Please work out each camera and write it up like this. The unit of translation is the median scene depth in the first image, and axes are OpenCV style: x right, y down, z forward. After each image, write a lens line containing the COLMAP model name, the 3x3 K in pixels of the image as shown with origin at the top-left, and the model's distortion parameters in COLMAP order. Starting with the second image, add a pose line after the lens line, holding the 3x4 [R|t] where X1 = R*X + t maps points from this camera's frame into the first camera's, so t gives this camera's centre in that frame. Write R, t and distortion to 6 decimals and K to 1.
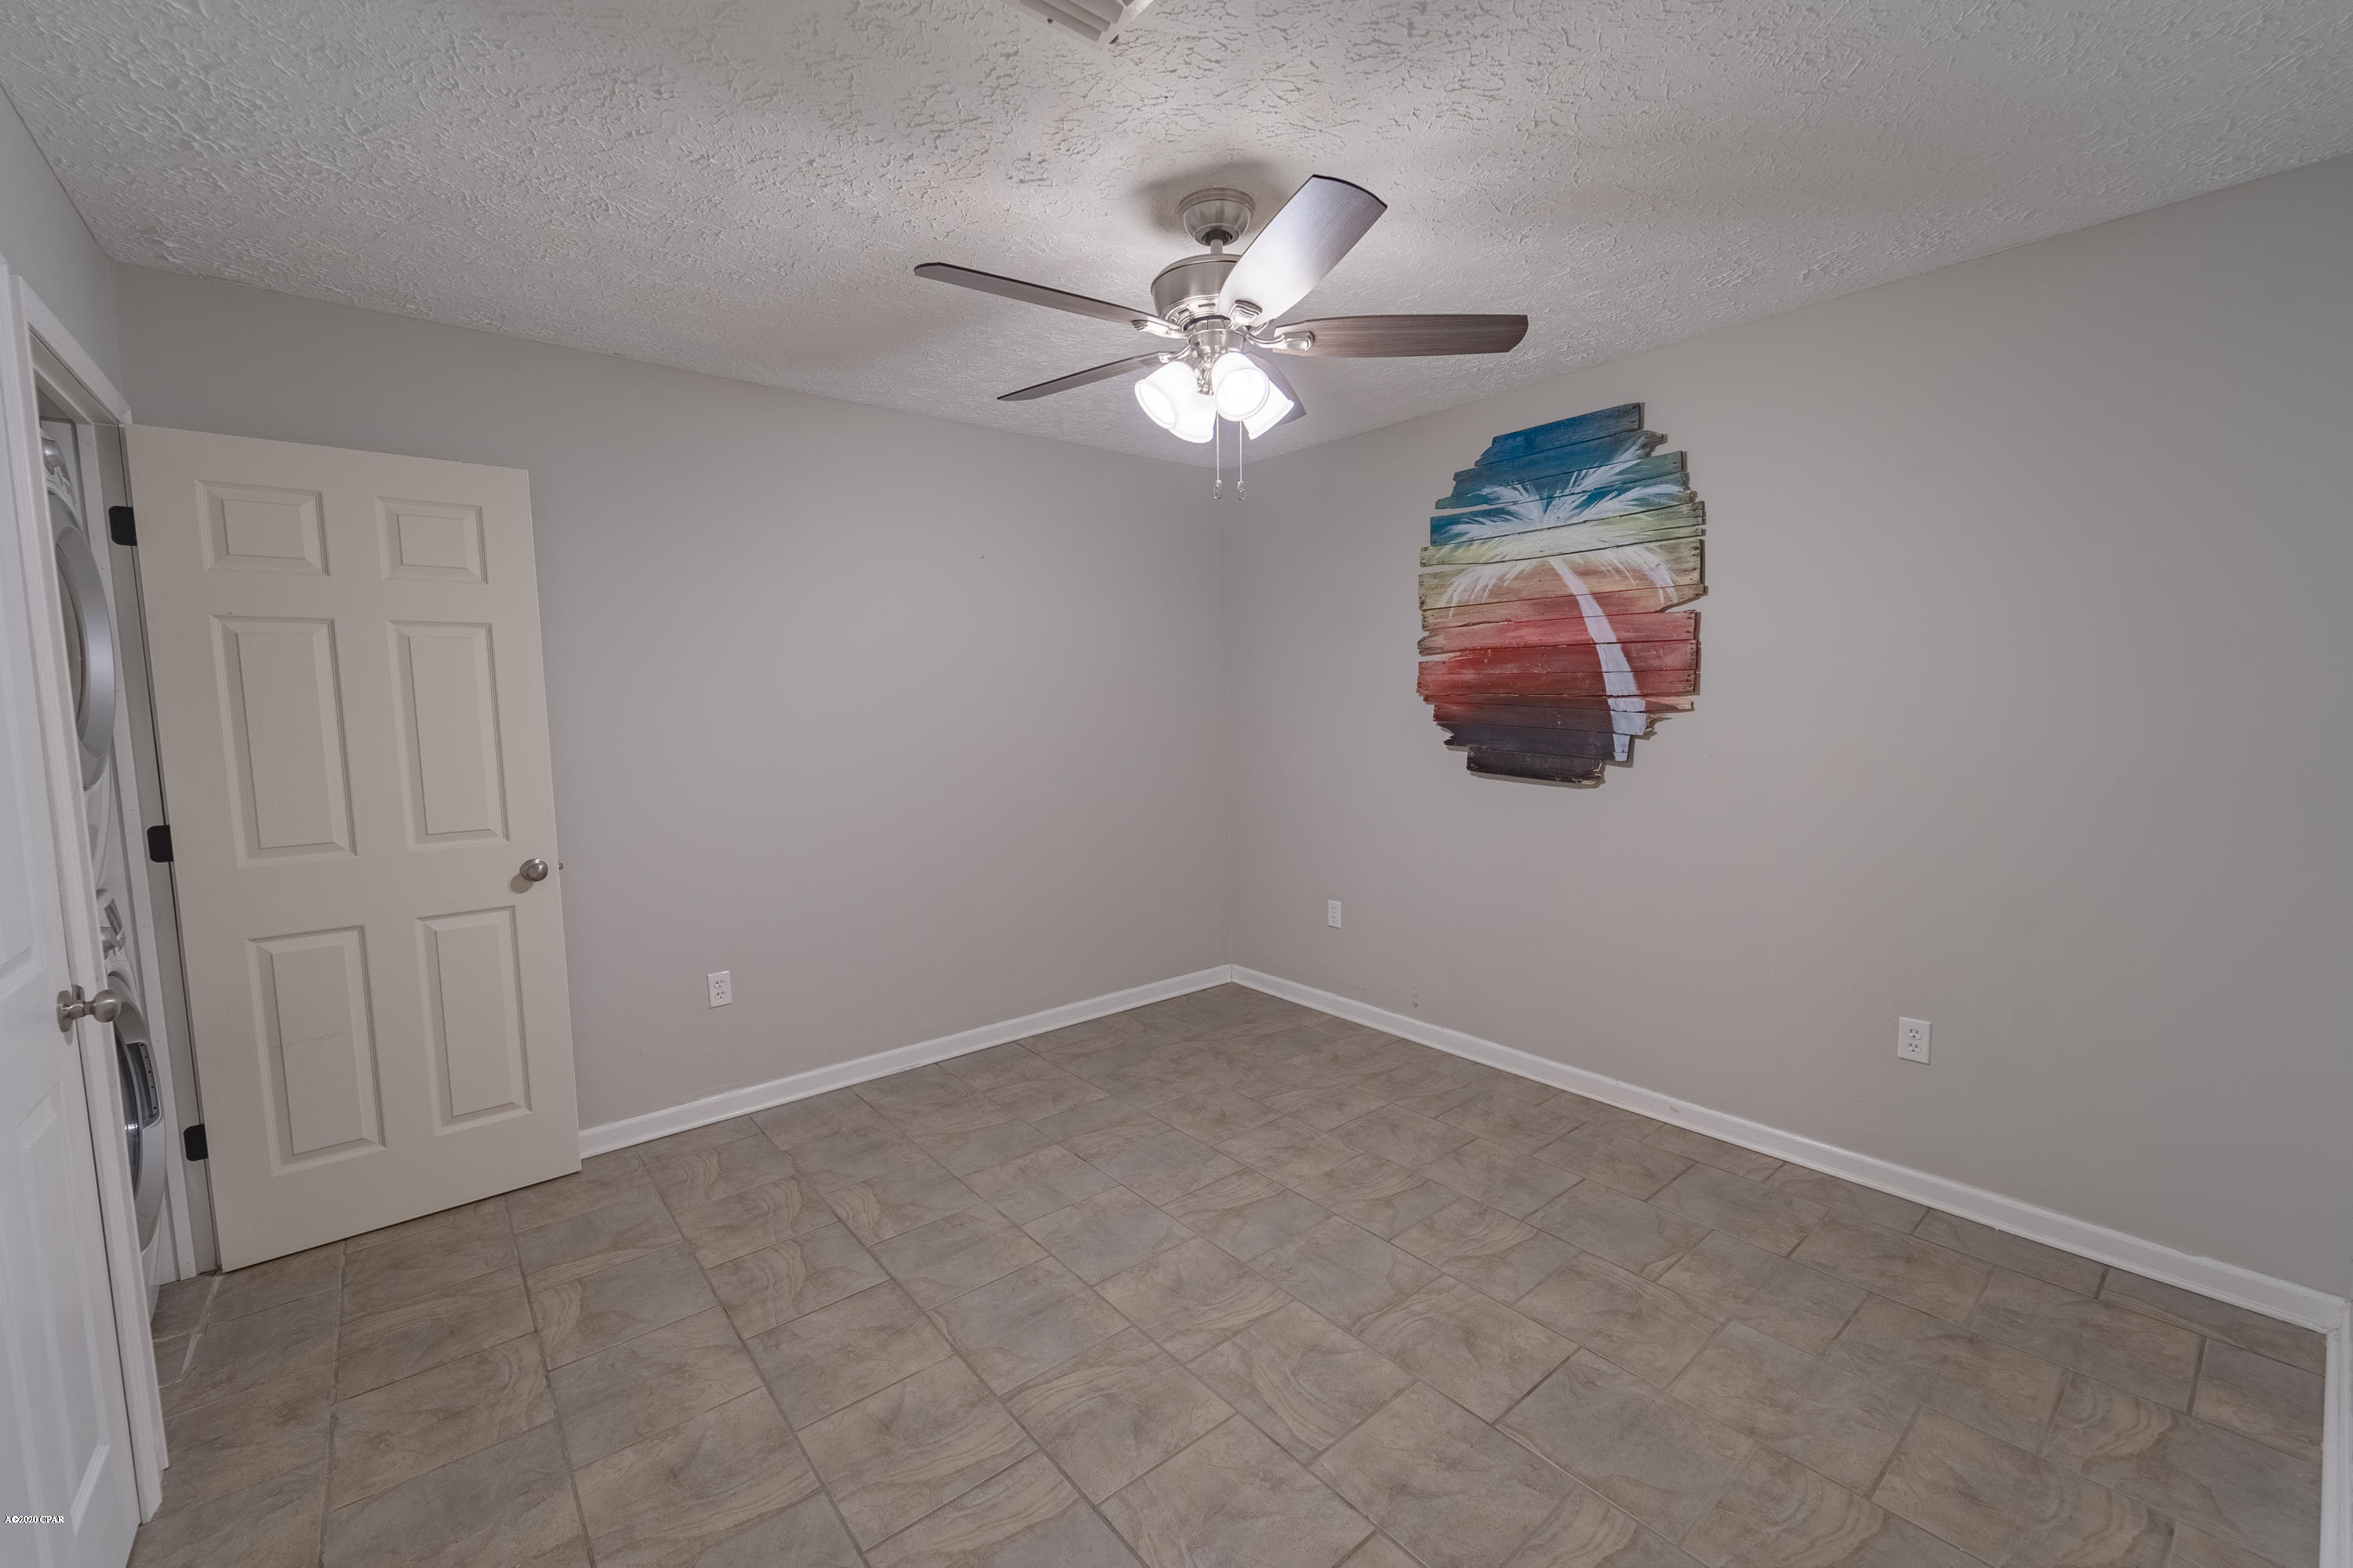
lens RADIAL K [[952.1, 0, 1178.1], [0, 952.1, 782.1], [0, 0, 1]] dist [0.004388, -0.002681]
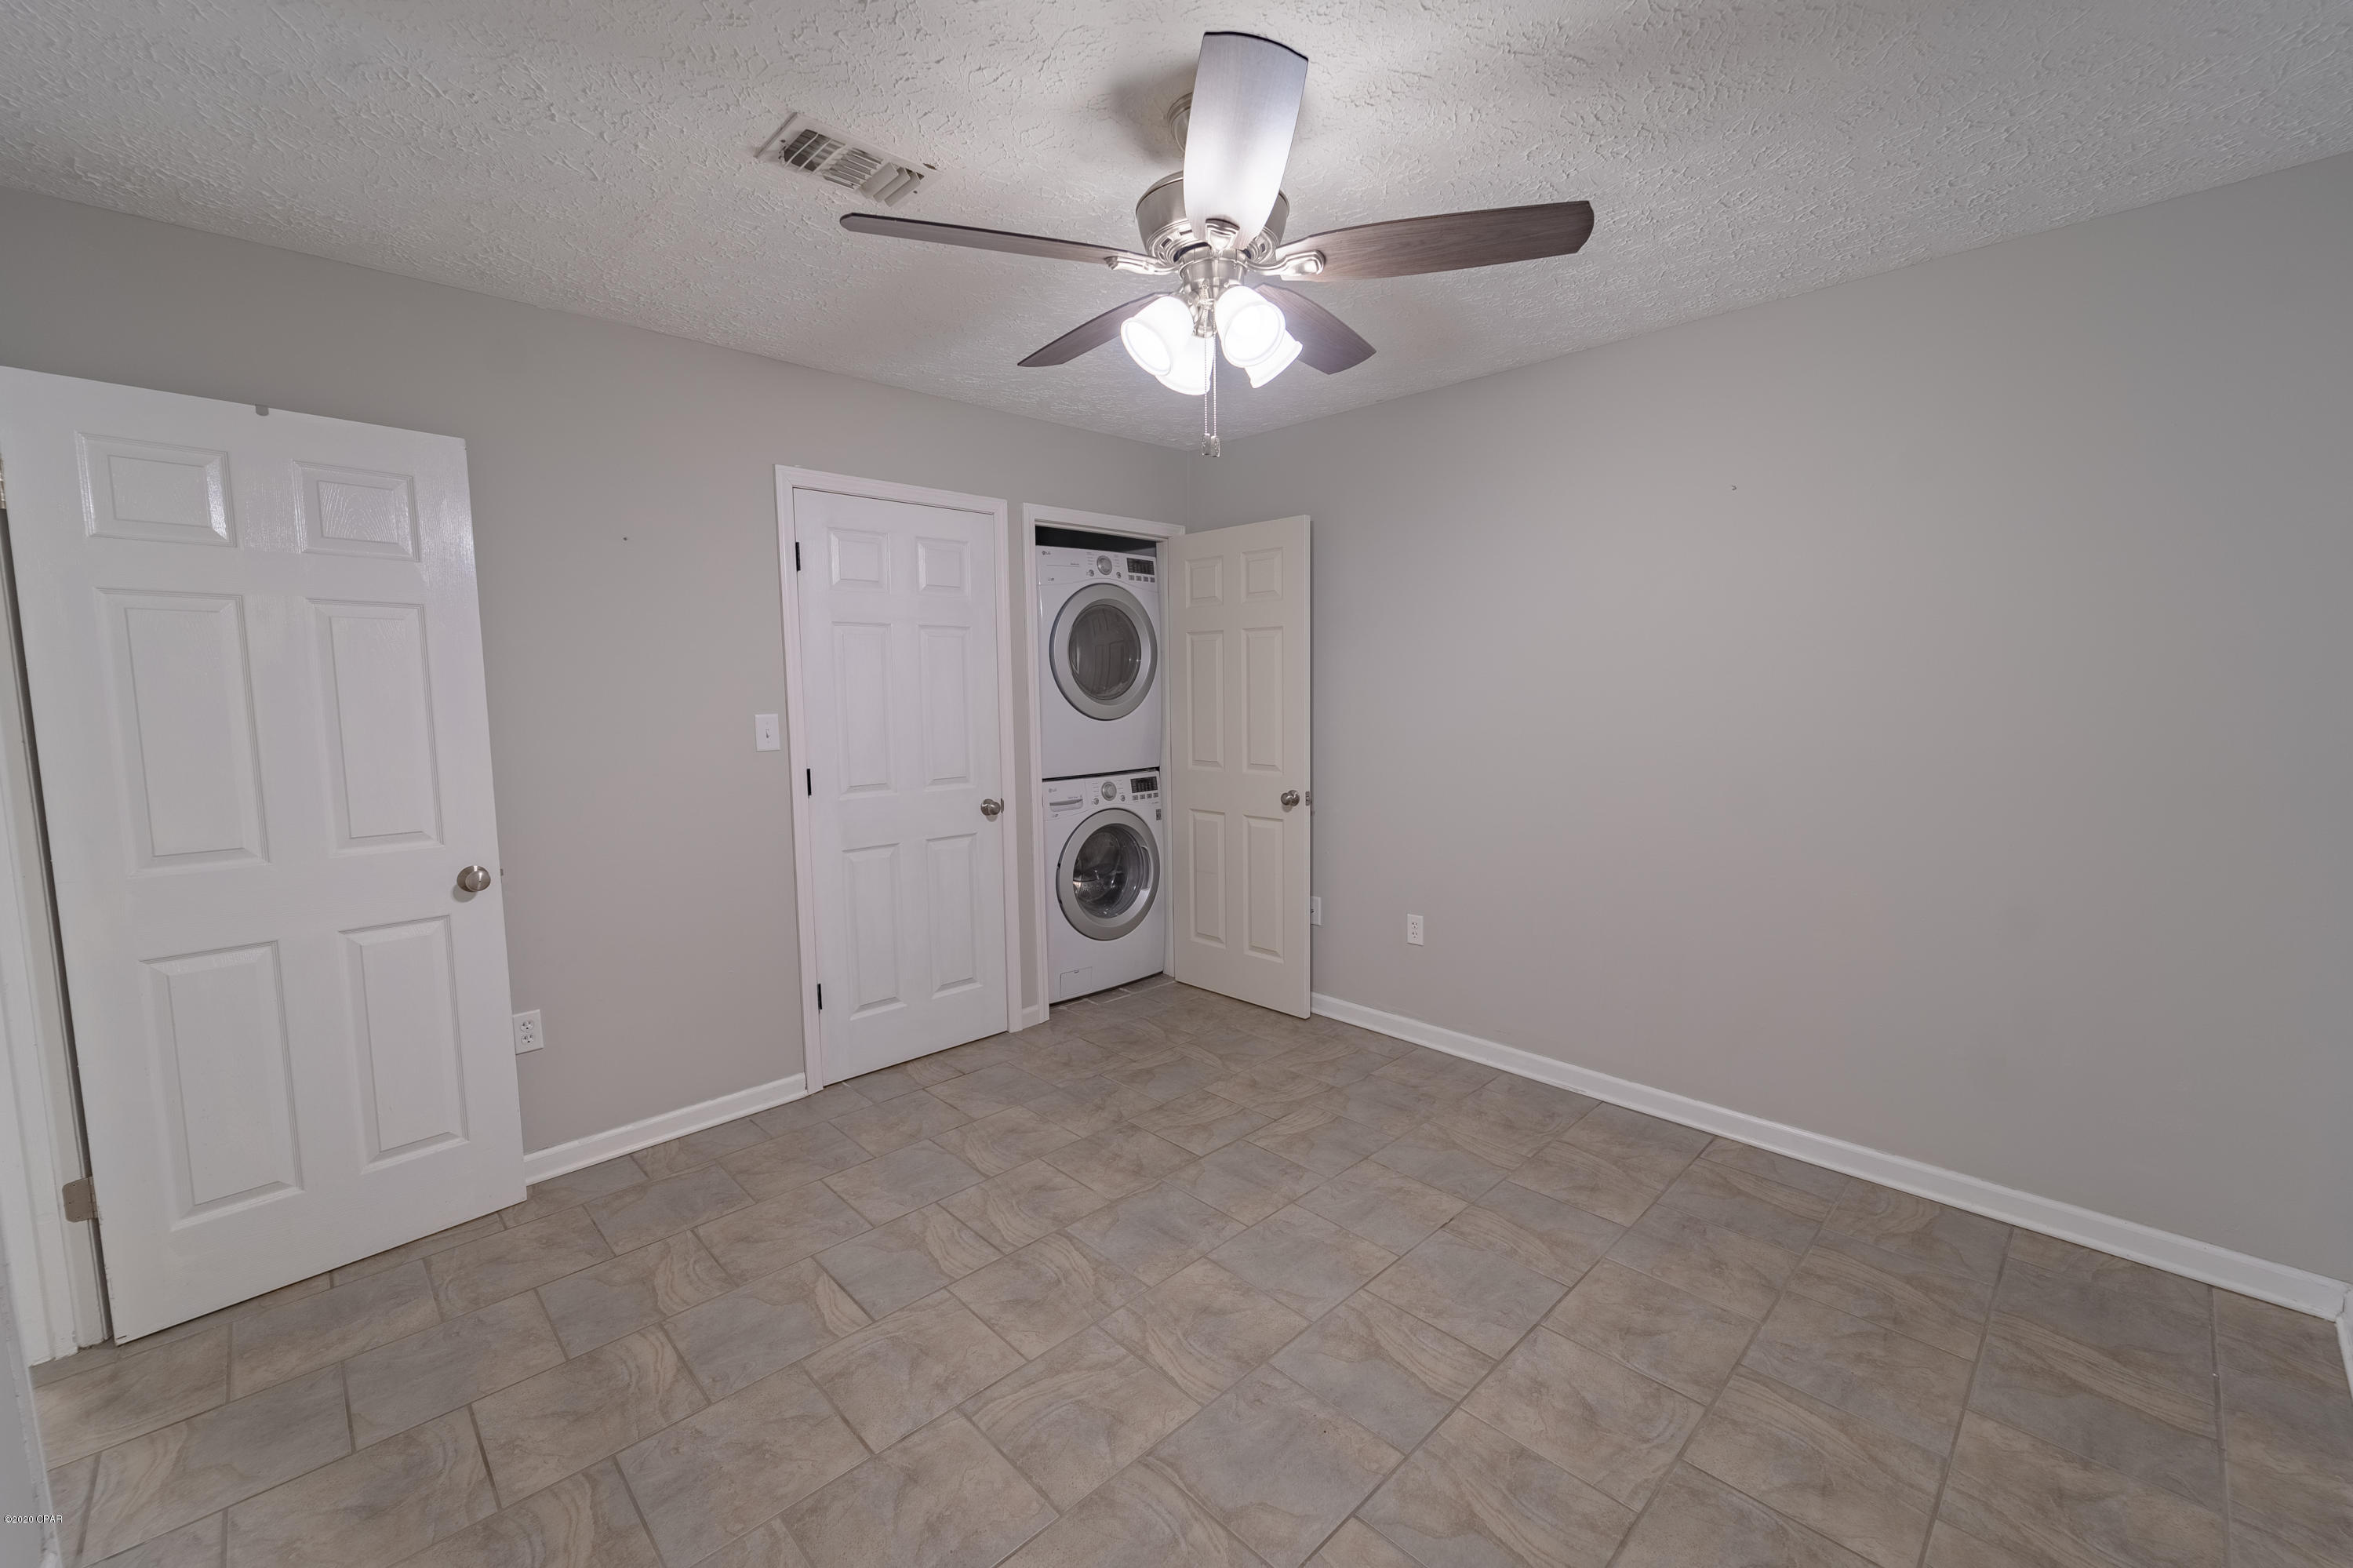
lens RADIAL K [[952.1, 0, 1176.0], [0, 952.1, 781.6], [0, 0, 1]] dist [0.004388, -0.002681]
pose [[0.072158, 0.115300, -0.990706, 0.785708], [-0.078567, 0.990866, 0.109596, -0.081345], [0.994294, 0.069929, 0.080557, 0.769782]]
